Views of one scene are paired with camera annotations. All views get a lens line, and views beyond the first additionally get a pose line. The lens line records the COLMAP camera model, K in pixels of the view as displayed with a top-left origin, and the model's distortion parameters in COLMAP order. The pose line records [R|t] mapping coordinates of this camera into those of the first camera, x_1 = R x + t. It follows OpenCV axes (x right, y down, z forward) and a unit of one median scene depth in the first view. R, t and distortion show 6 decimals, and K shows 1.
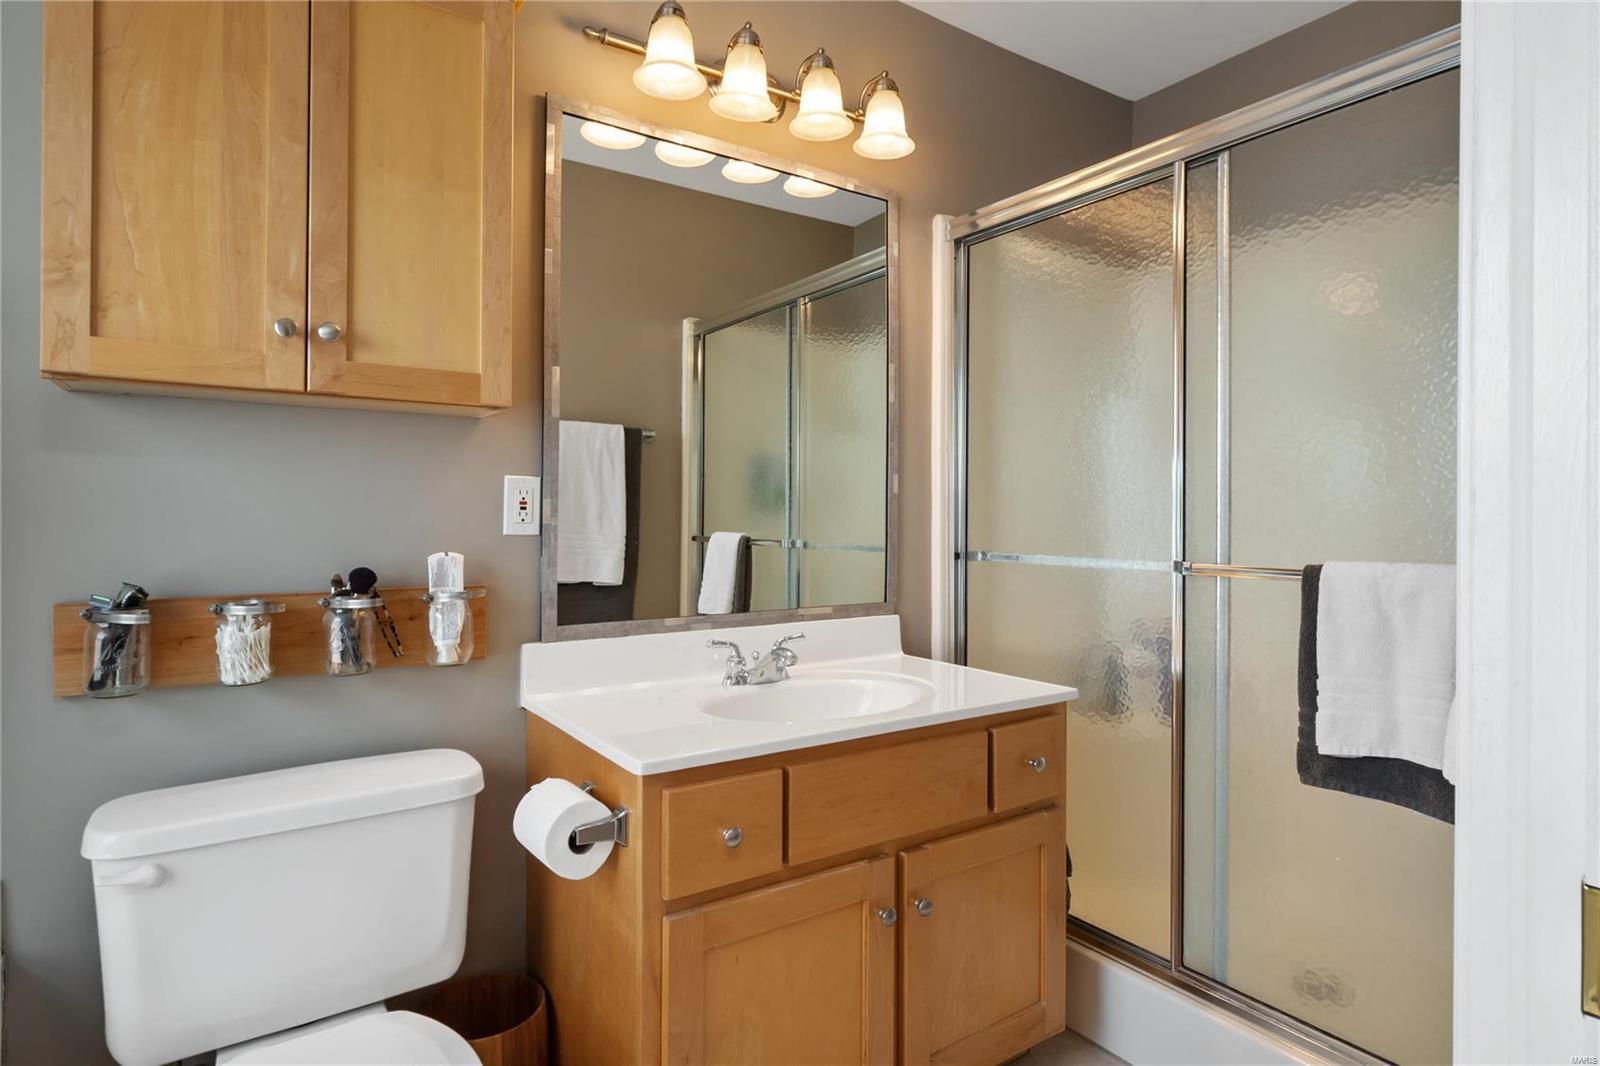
lens RADIAL K [[867.5, 0, 806.9], [0, 867.5, 515.3], [0, 0, 1]] dist [0.003115, -0.000038]
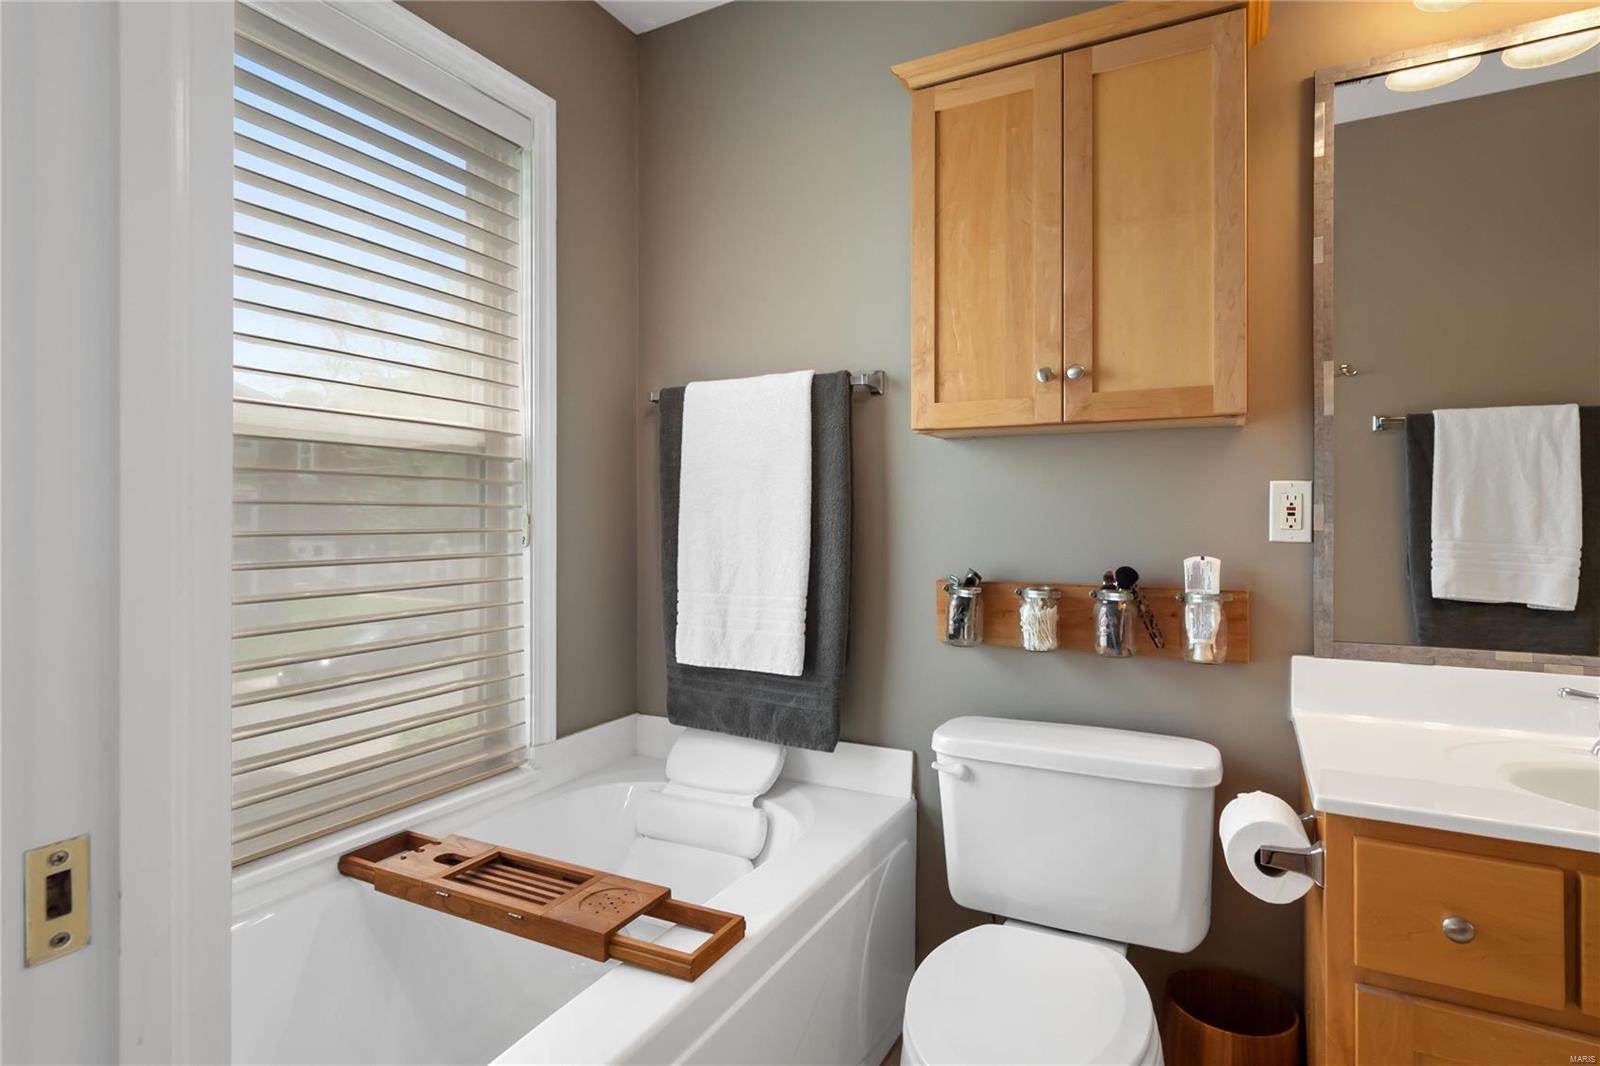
lens RADIAL K [[814.1, 0, 800.2], [0, 814.1, 523.9], [0, 0, 1]] dist [-0.003421, -0.000441]
pose [[0.458485, 0.002422, -0.888699, 0.269781], [0.000940, 0.999994, 0.003210, -0.000714], [0.888702, -0.002307, 0.458480, 0.119719]]
